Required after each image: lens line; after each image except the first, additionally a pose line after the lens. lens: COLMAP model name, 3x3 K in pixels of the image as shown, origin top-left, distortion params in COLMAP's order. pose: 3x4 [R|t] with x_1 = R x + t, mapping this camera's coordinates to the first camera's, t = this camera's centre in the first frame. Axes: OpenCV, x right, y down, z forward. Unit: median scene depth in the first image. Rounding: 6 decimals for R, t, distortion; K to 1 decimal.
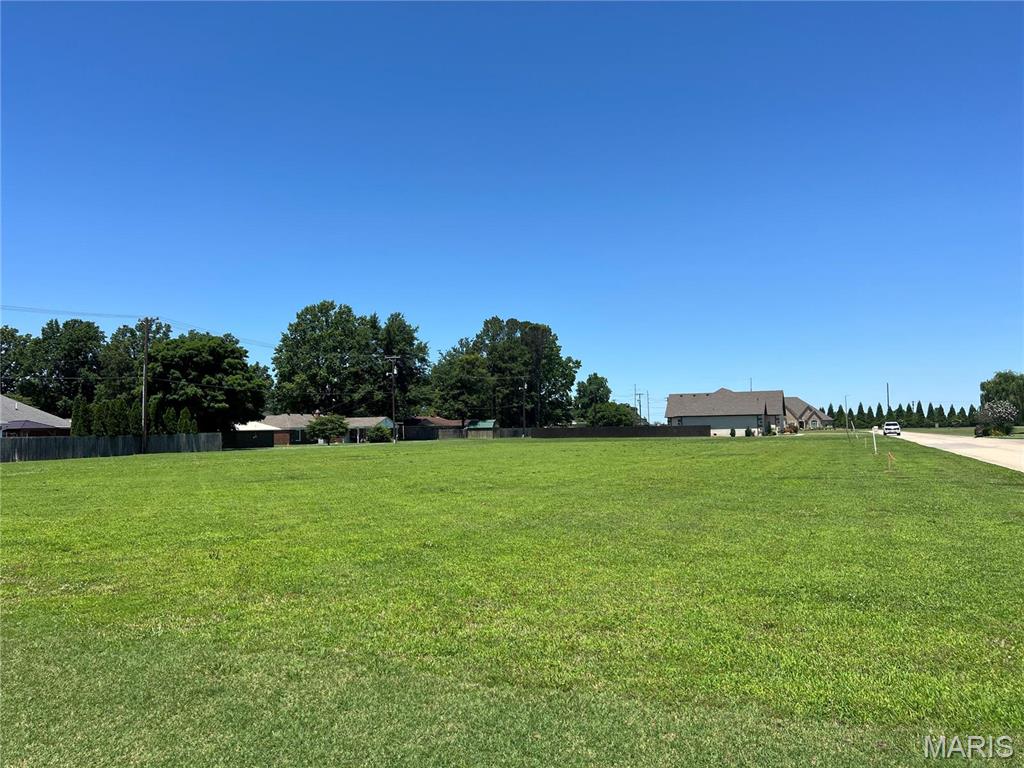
lens RADIAL K [[764.2, 0, 520.2], [0, 764.2, 385.2], [0, 0, 1]] dist [0.071754, -0.083590]
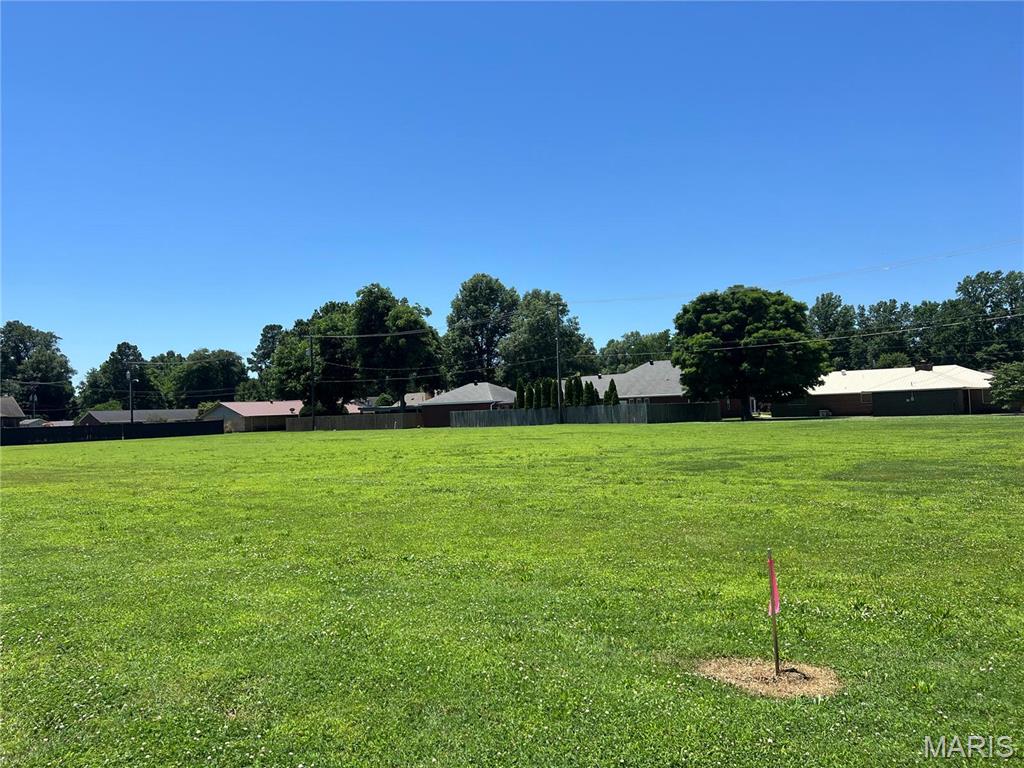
lens RADIAL K [[764.2, 0, 508.7], [0, 764.2, 383.8], [0, 0, 1]] dist [0.071754, -0.083590]
pose [[-0.280369, -0.005536, -0.959876, 0.284459], [0.097996, 0.994593, -0.034360, 0.028753], [0.954877, -0.103698, -0.278311, 0.585162]]
